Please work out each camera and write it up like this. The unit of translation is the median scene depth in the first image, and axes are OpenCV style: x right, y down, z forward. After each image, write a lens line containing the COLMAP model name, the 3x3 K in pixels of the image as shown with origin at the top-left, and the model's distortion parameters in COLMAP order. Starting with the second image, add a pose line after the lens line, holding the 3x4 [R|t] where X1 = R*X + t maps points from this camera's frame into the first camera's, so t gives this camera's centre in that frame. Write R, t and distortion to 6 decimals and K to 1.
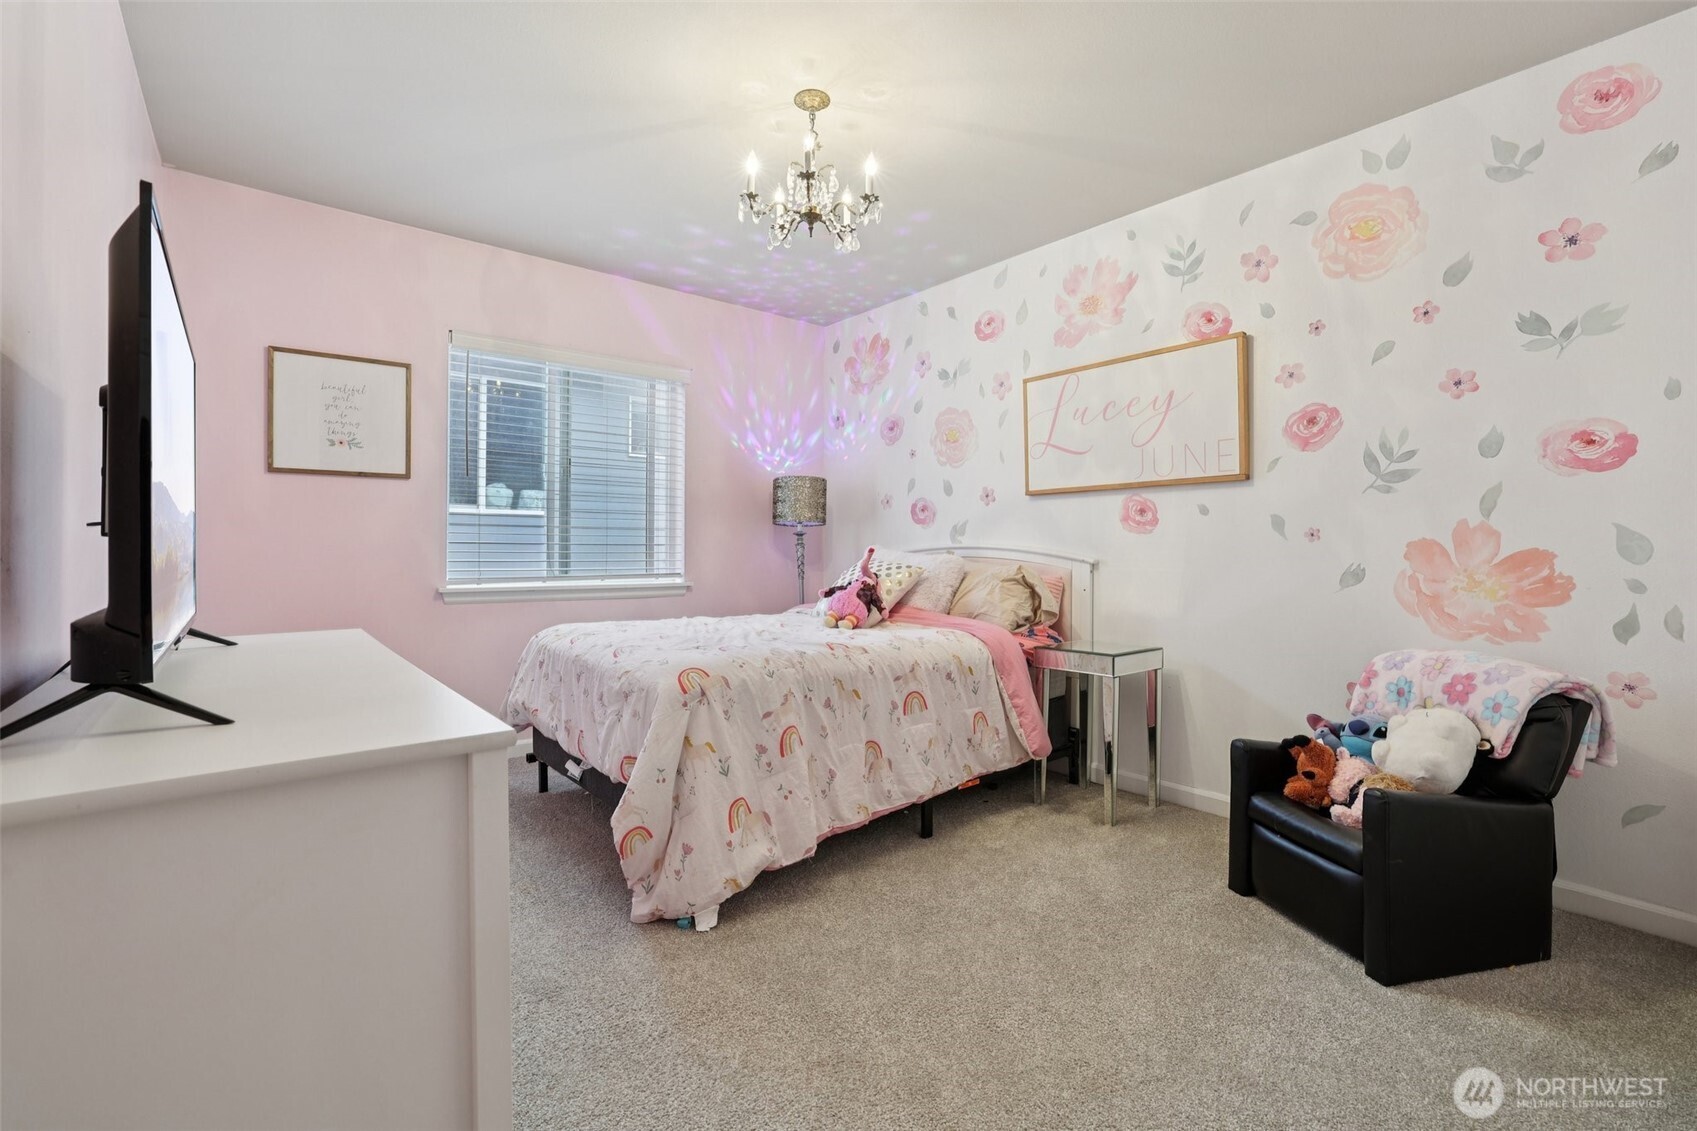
lens RADIAL K [[736.8, 0, 847.3], [0, 736.8, 552.4], [0, 0, 1]] dist [-0.013086, 0.002220]
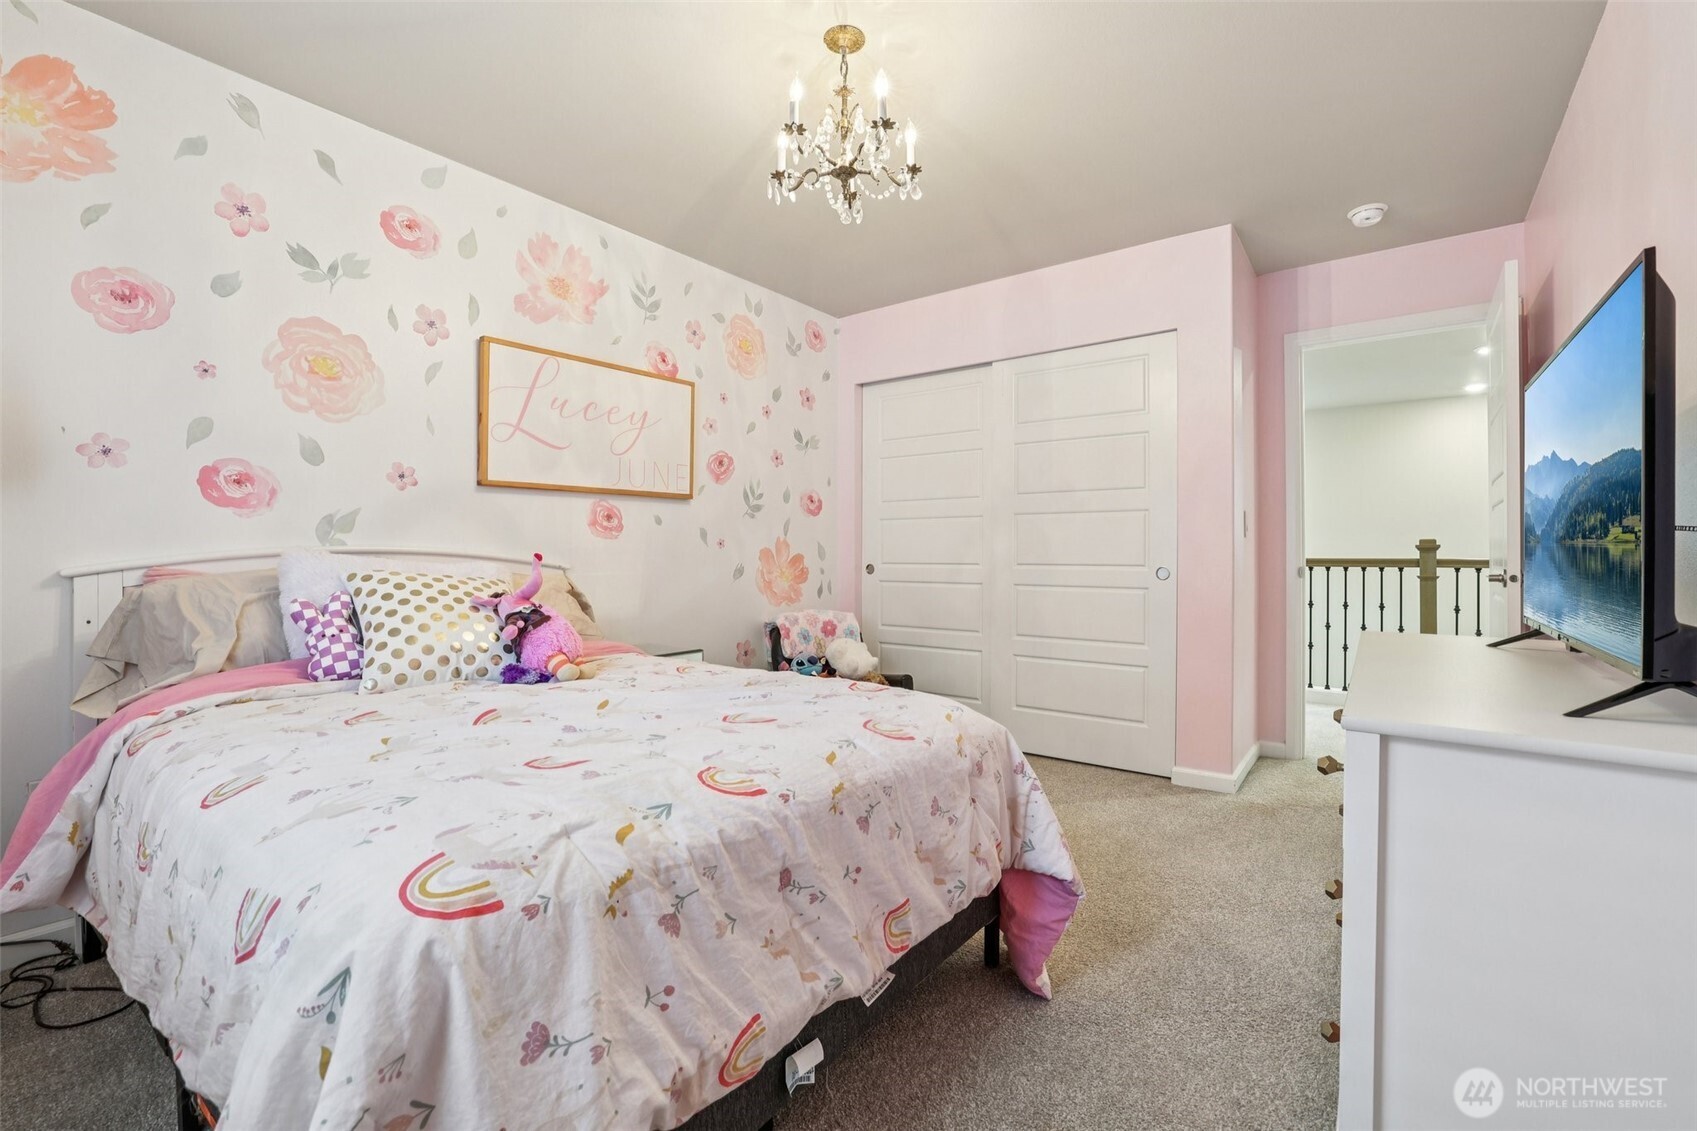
lens RADIAL K [[736.8, 0, 848.5], [0, 736.8, 561.1], [0, 0, 1]] dist [-0.013086, 0.002220]
pose [[-0.212834, -0.007131, 0.977062, -0.692129], [0.007418, 0.999933, 0.008914, -0.001226], [-0.977060, 0.009145, -0.212766, 0.912593]]
